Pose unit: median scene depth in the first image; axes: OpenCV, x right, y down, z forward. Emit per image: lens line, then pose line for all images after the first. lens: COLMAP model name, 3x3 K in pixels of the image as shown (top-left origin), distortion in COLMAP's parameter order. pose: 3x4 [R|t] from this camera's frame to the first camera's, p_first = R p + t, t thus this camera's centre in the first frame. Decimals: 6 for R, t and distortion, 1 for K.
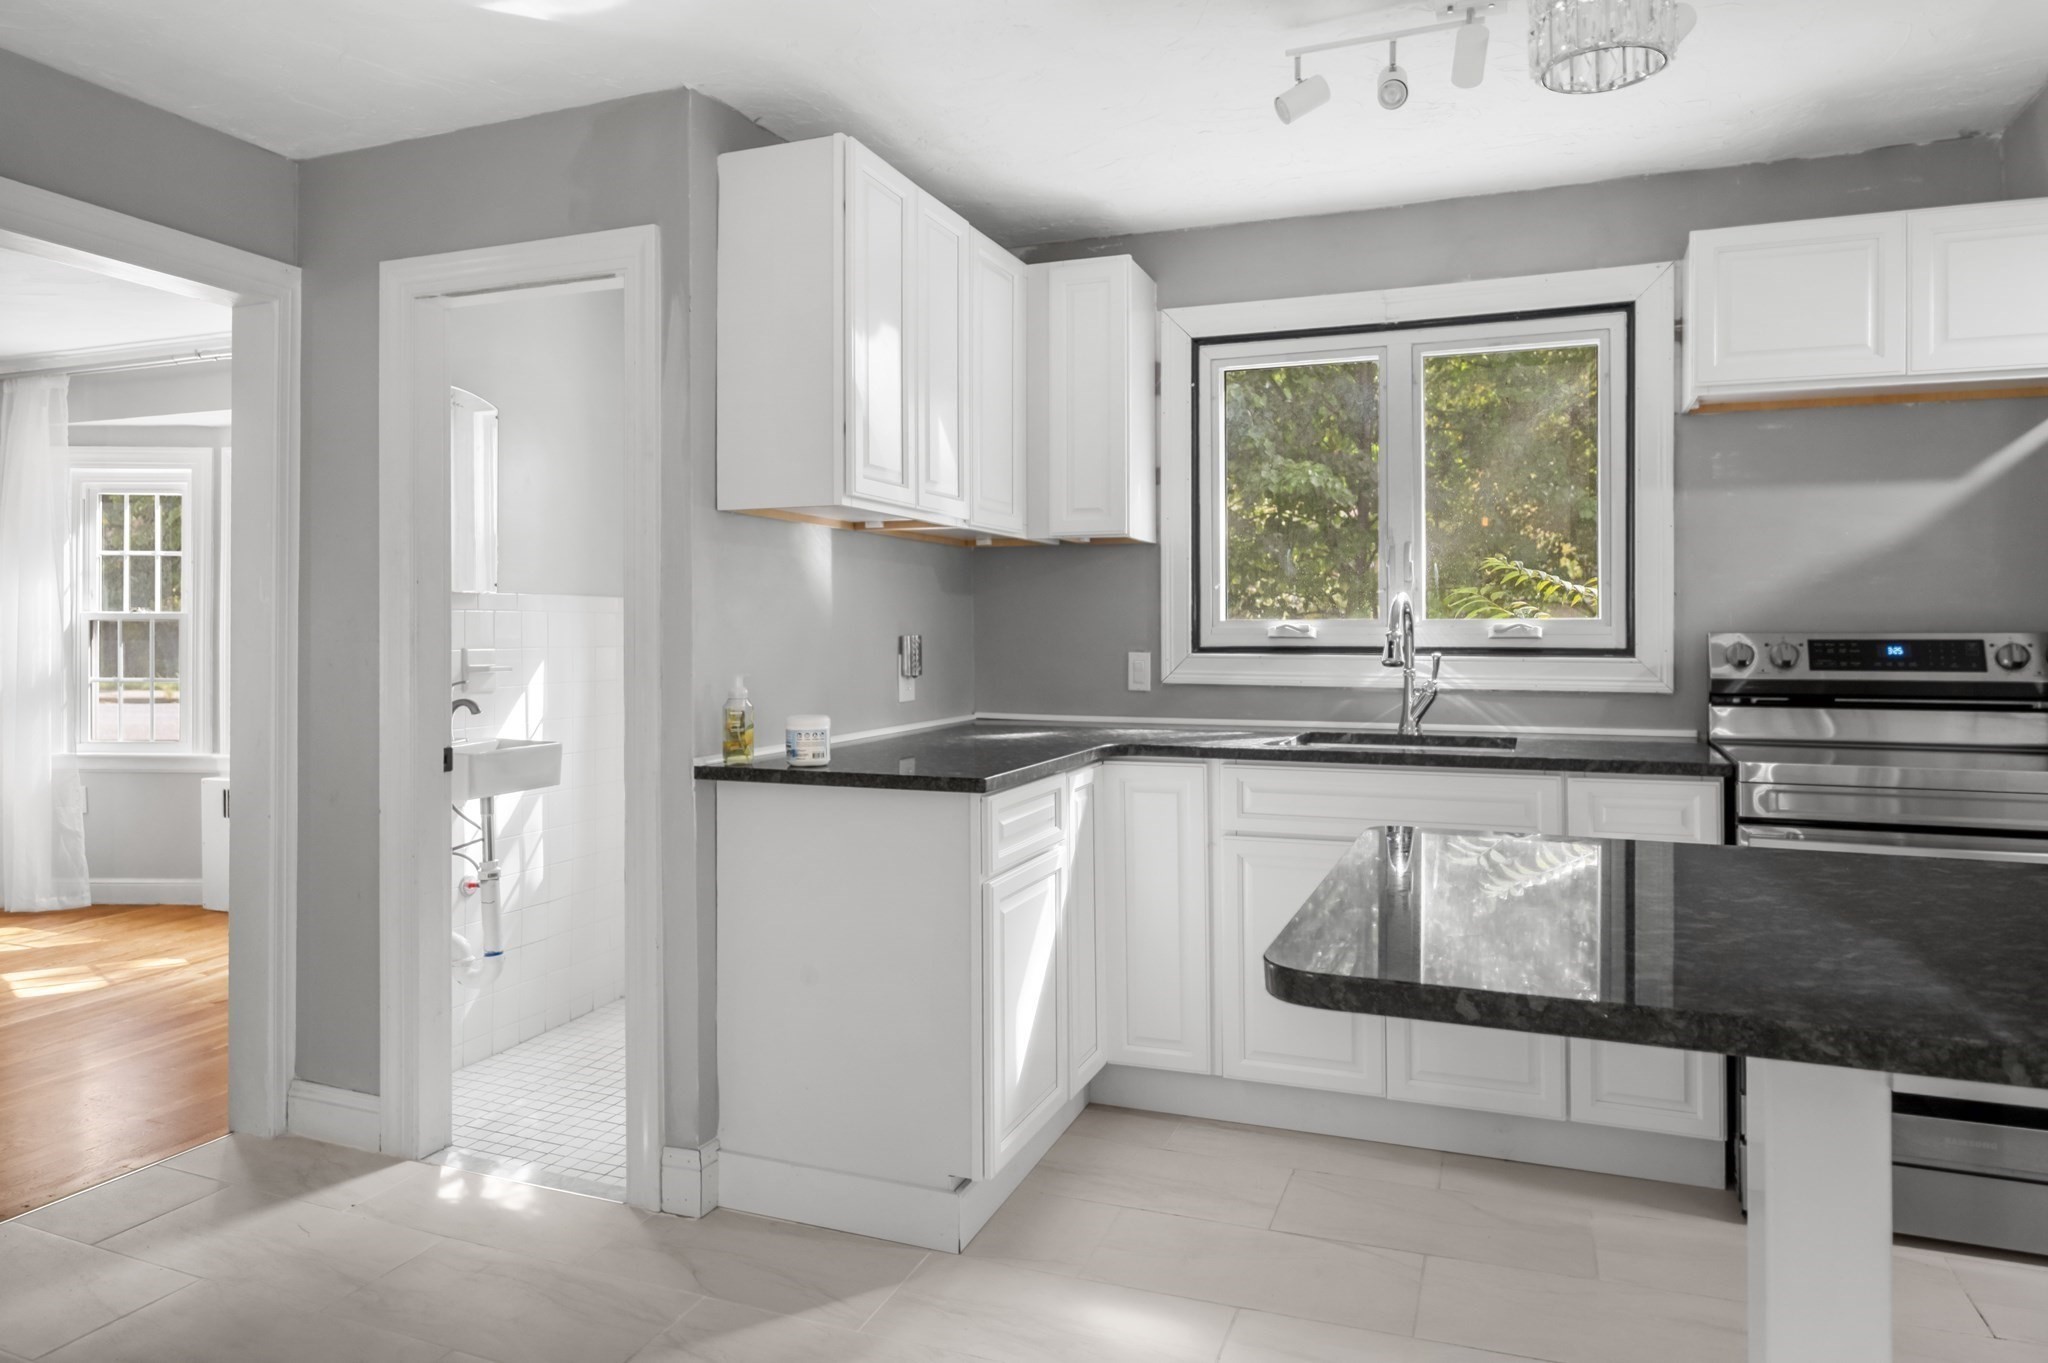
lens RADIAL K [[1287.7, 0, 1019.3], [0, 1287.7, 605.2], [0, 0, 1]] dist [-0.004734, 0.001466]
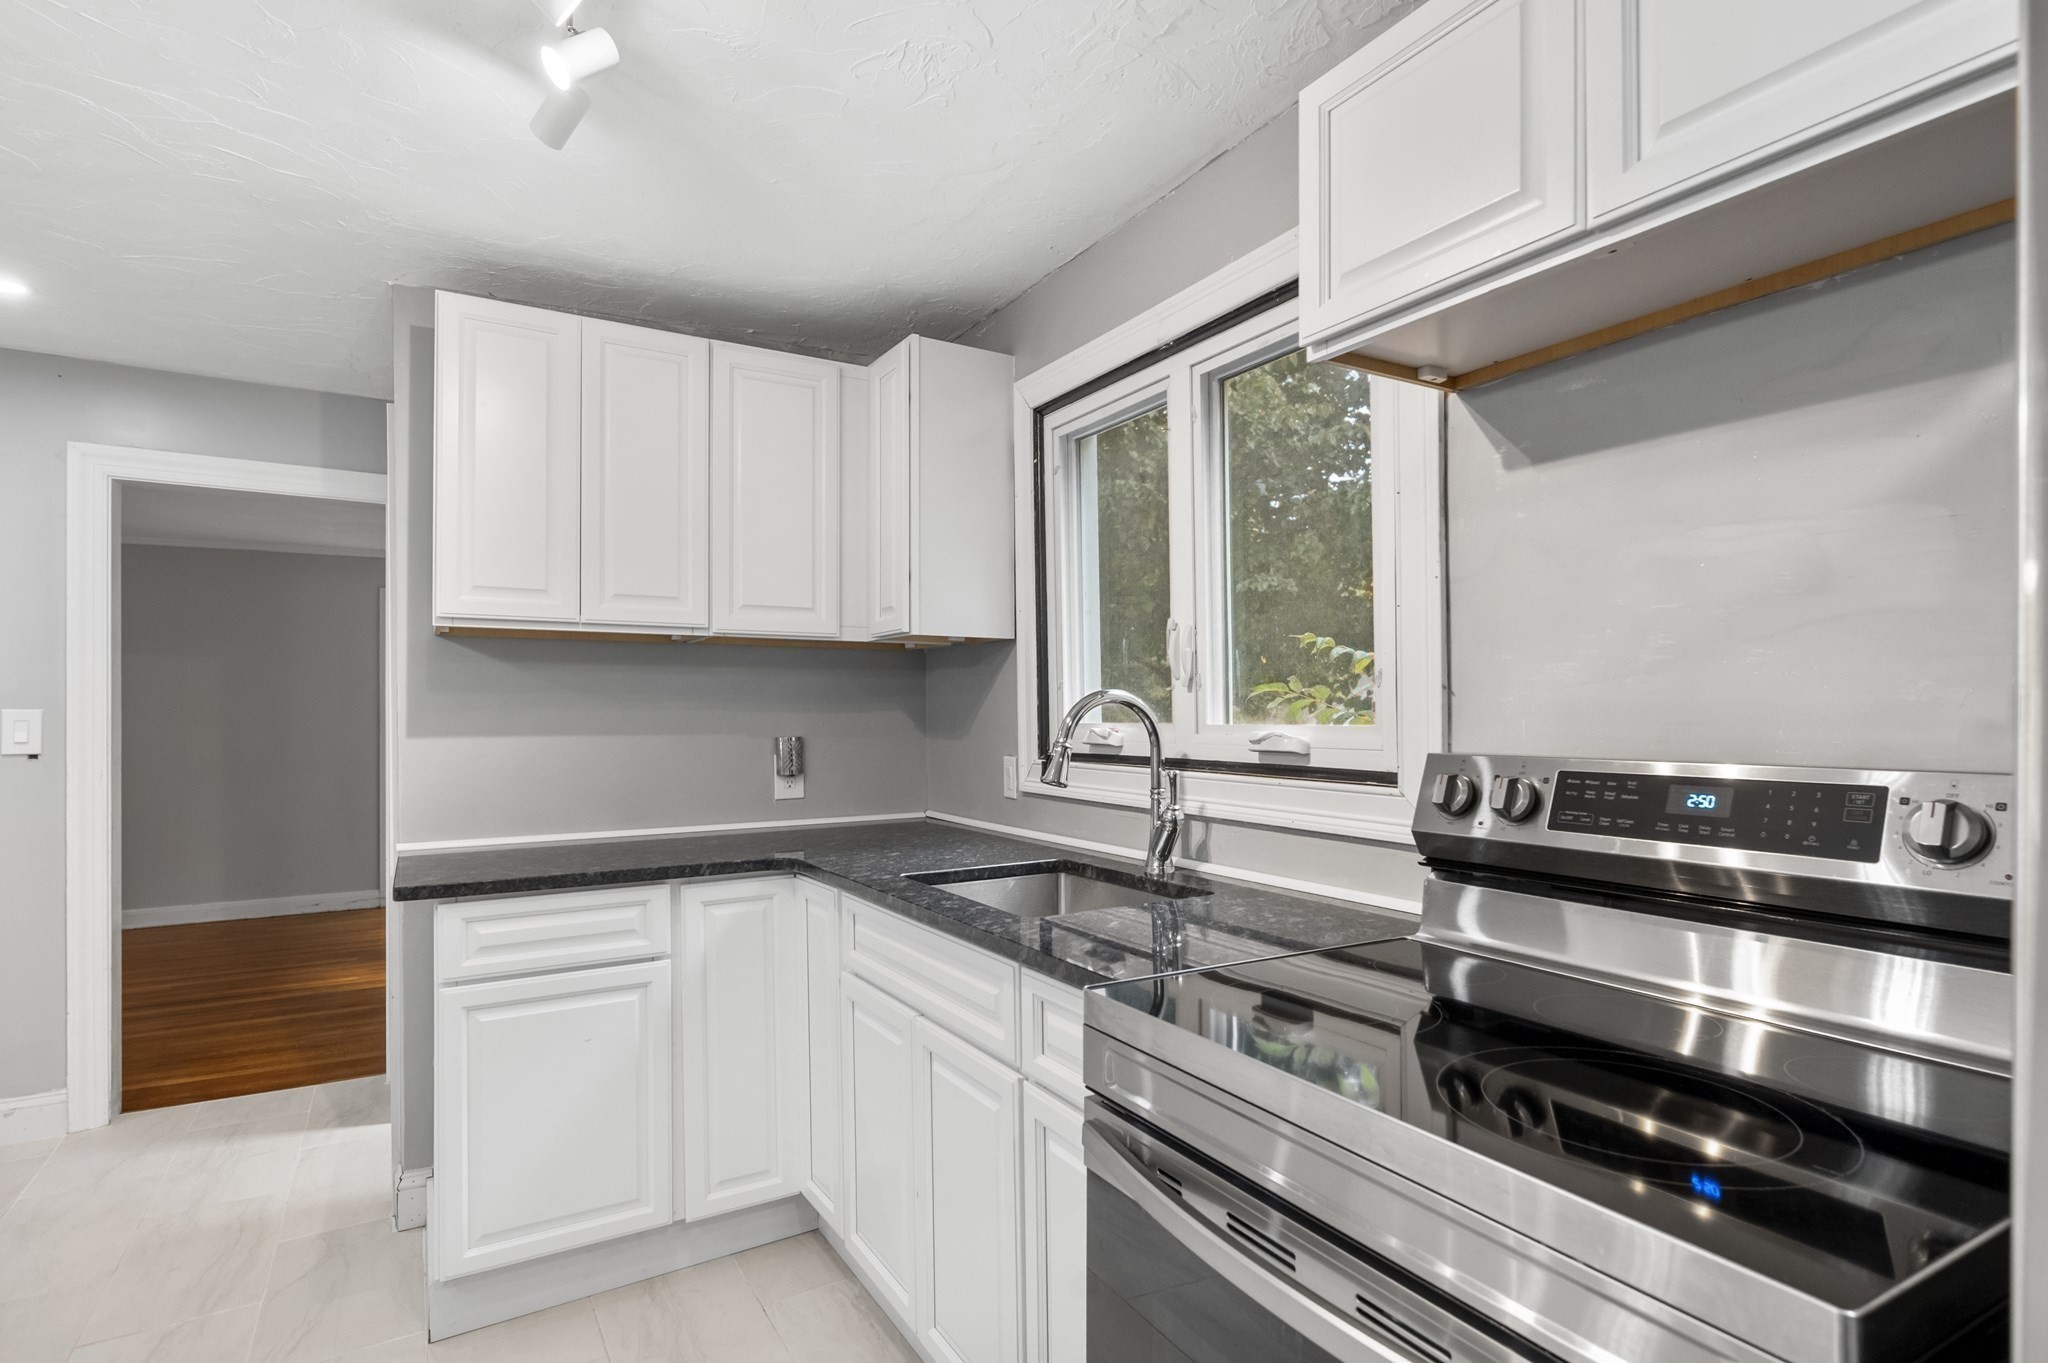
lens RADIAL K [[1029.1, 0, 1027.0], [0, 1029.1, 711.7], [0, 0, 1]] dist [-0.000234, -0.000260]
pose [[0.796523, -0.002304, -0.604604, 0.680139], [0.011797, 0.999862, 0.011731, -0.005699], [0.604493, -0.016476, 0.796440, 0.511313]]
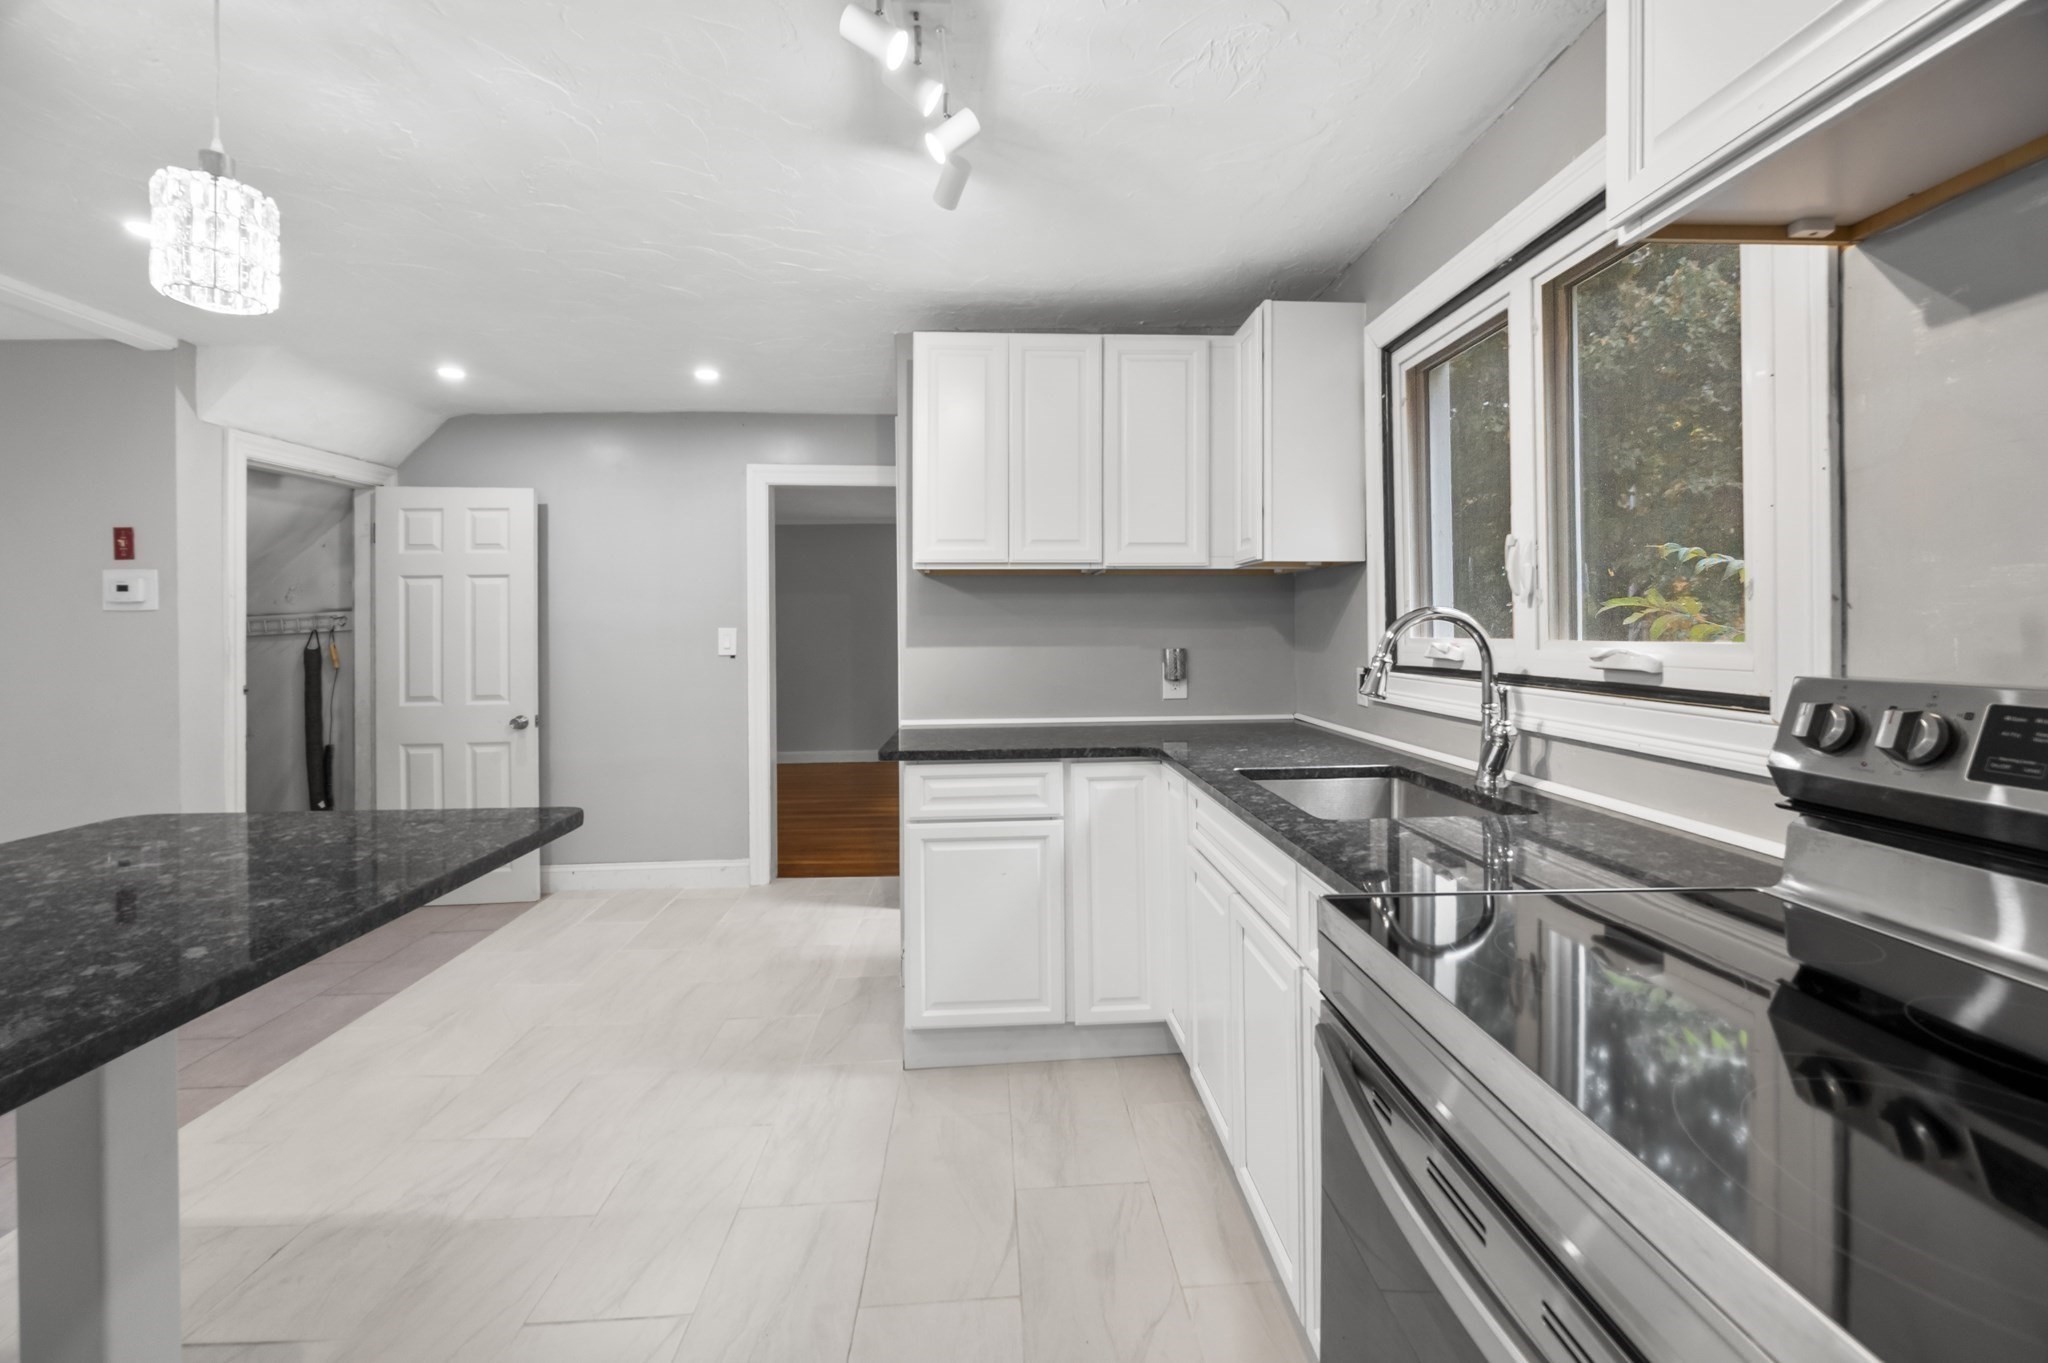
lens RADIAL K [[820.1, 0, 1026.8], [0, 820.1, 636.1], [0, 0, 1]] dist [-0.000134, -0.000155]
pose [[0.423243, 0.005695, -0.905998, 0.704387], [0.019514, 0.999691, 0.015401, -0.005521], [0.905806, -0.024198, 0.423001, 0.592406]]
